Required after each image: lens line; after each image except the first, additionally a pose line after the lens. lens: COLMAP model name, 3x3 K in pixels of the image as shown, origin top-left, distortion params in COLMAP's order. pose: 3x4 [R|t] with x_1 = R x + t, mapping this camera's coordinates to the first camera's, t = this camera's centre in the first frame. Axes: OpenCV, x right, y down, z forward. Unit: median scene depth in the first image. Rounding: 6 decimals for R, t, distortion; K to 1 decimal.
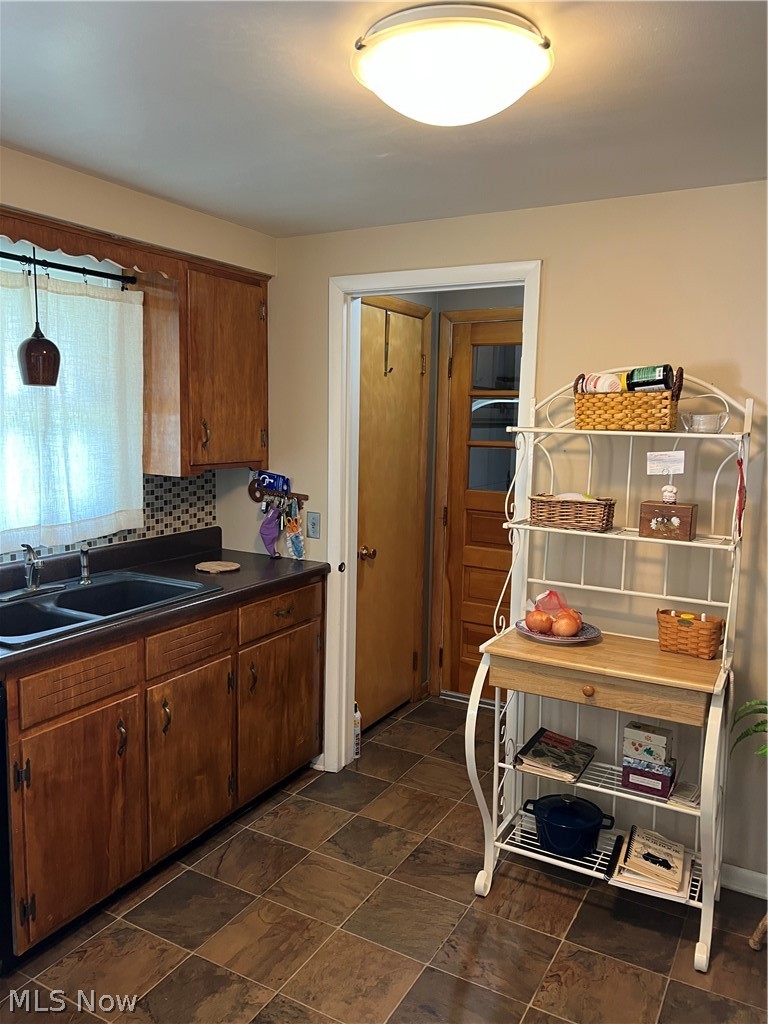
lens RADIAL K [[768.5, 0, 382.6], [0, 768.5, 507.6], [0, 0, 1]] dist [0.080467, -0.071715]
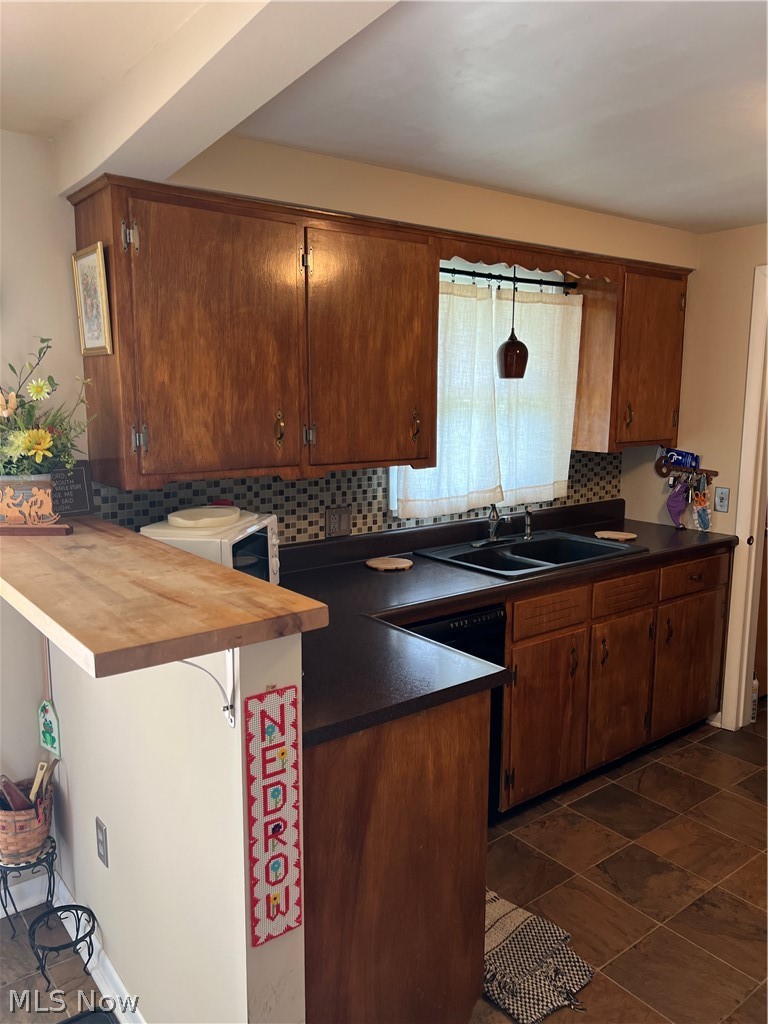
lens RADIAL K [[764.1, 0, 388.0], [0, 764.1, 508.0], [0, 0, 1]] dist [0.050633, -0.060241]
pose [[0.921345, 0.039585, -0.386725, -0.118440], [-0.030804, 0.999108, 0.028880, 0.020461], [0.387523, -0.014695, 0.921743, -0.193537]]
